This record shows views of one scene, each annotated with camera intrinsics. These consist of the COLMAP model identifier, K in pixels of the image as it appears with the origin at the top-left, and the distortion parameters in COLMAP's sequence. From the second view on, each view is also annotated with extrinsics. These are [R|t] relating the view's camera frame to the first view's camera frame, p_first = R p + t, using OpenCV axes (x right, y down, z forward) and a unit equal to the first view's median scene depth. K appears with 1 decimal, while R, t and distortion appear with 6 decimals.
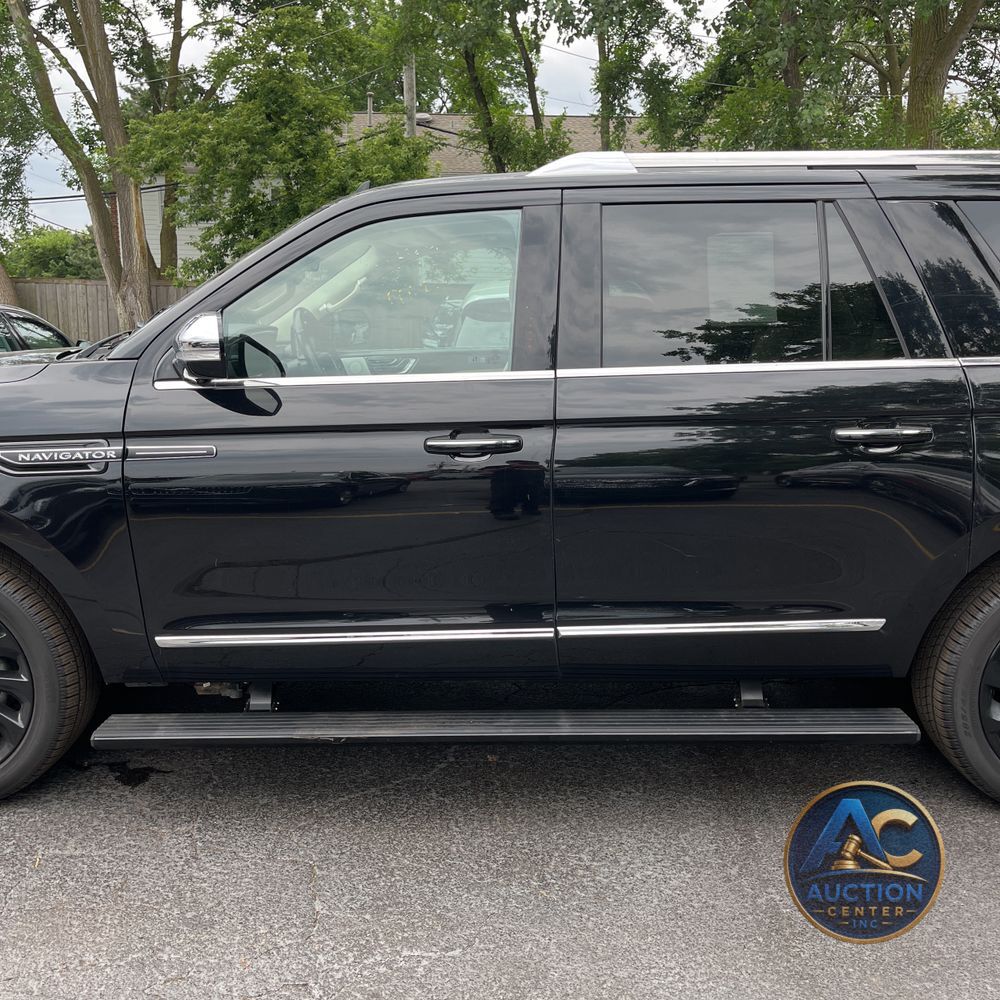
lens RADIAL K [[1026.4, 0, 502.2], [0, 1026.4, 504.1], [0, 0, 1]] dist [0.020979, 0.000000]
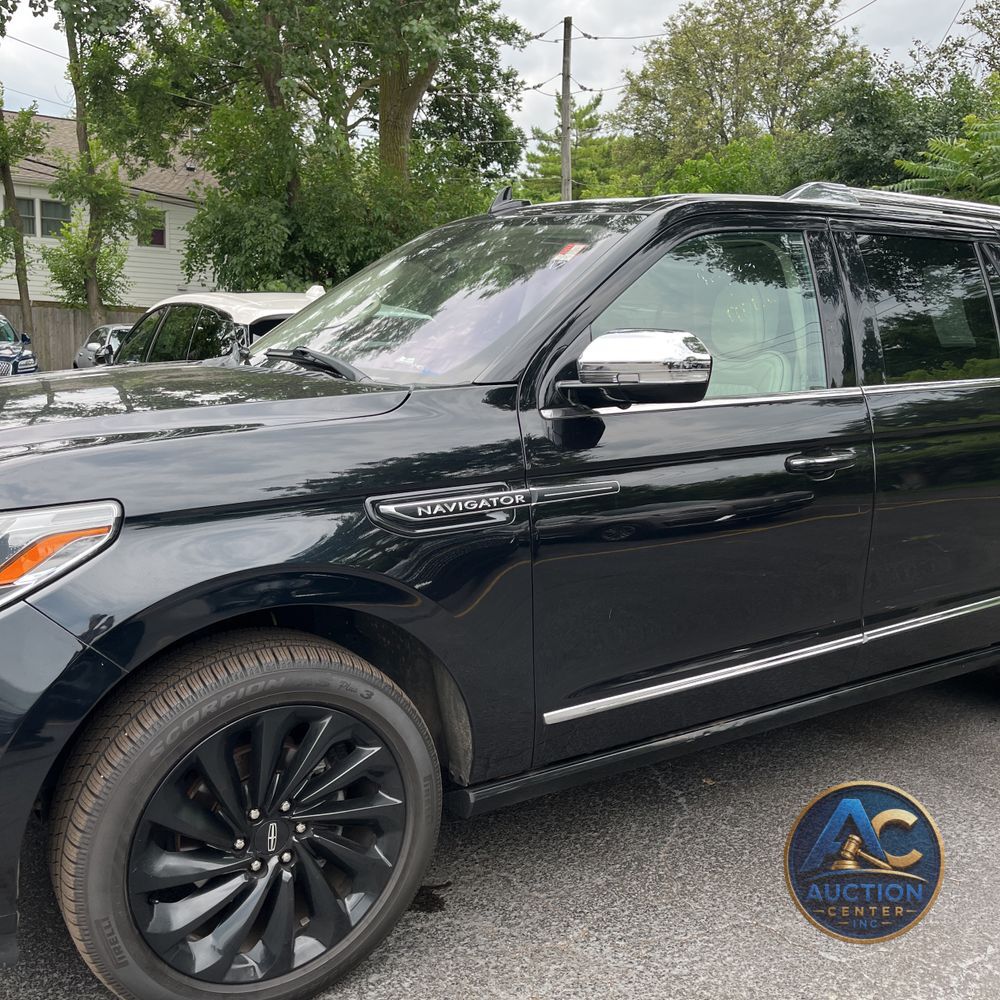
lens RADIAL K [[1026.4, 0, 501.2], [0, 1026.4, 502.6], [0, 0, 1]] dist [0.020979, 0.000000]
pose [[0.830034, -0.075952, 0.552516, -0.838998], [0.089002, 0.996026, 0.003214, -0.048760], [-0.550565, 0.046507, 0.833496, 0.325793]]
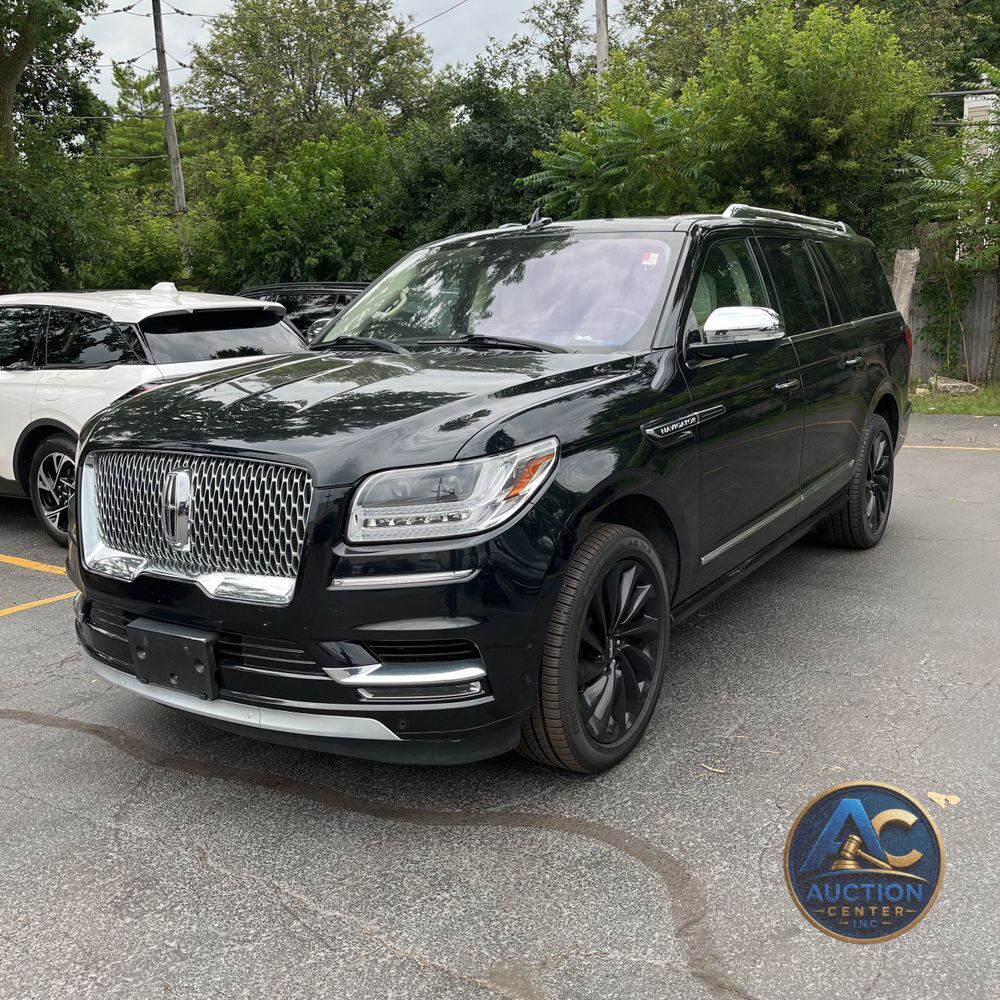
lens RADIAL K [[1026.4, 0, 498.4], [0, 1026.4, 497.6], [0, 0, 1]] dist [0.020979, 0.000000]
pose [[0.538584, -0.172889, 0.824643, -1.572315], [0.192680, 0.978059, 0.079212, -0.101368], [-0.820245, 0.116230, 0.560079, 0.492199]]
